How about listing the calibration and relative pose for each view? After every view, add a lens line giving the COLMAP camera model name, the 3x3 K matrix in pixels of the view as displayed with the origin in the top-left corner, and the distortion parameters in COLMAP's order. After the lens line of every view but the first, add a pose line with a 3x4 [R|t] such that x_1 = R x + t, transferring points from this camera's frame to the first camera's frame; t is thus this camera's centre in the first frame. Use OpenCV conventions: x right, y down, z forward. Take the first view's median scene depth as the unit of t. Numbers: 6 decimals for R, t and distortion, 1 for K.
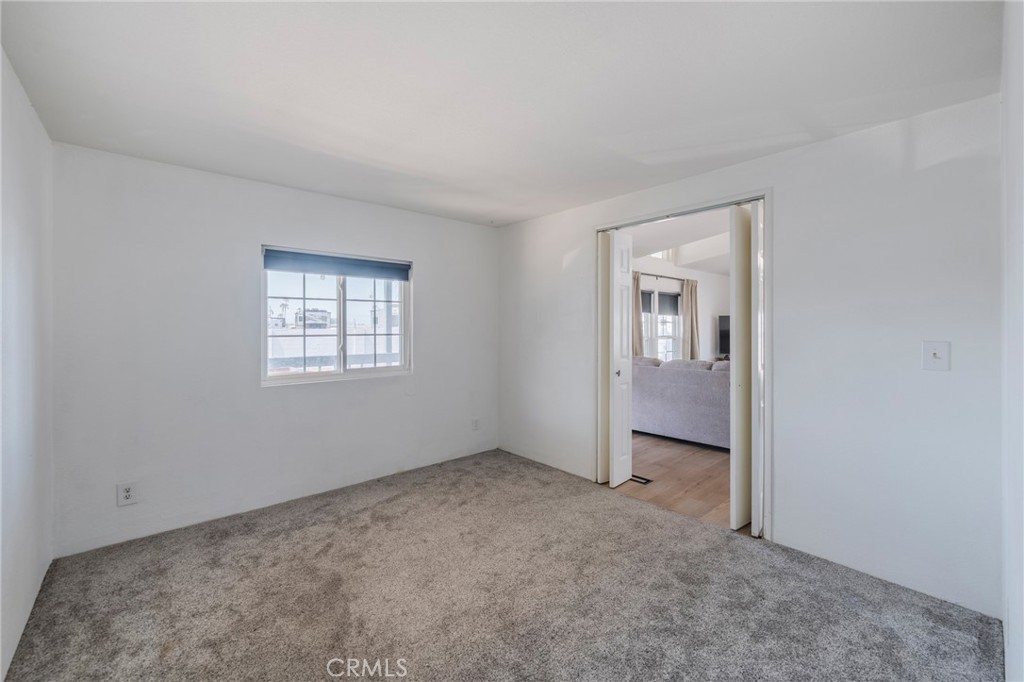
lens RADIAL K [[417.6, 0, 516.1], [0, 417.6, 333.1], [0, 0, 1]] dist [0.003126, -0.000677]
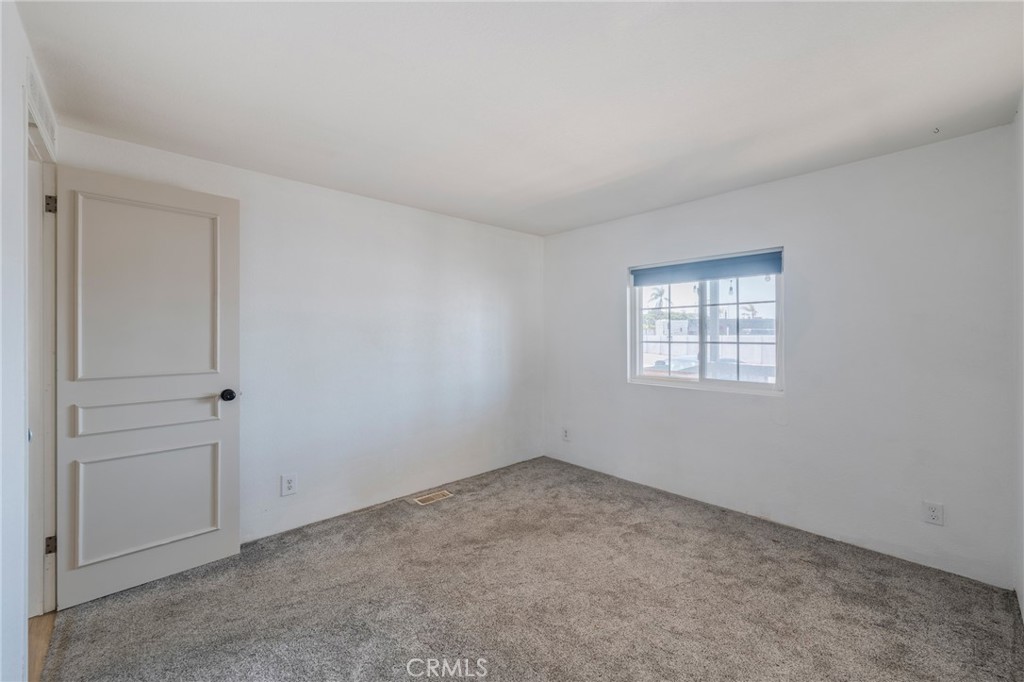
lens RADIAL K [[417.6, 0, 513.5], [0, 417.6, 337.1], [0, 0, 1]] dist [0.003126, -0.000677]
pose [[0.021084, 0.008652, -0.999740, 0.562168], [-0.010037, 0.999914, 0.008442, -0.011801], [0.999727, 0.009856, 0.021169, 0.577023]]
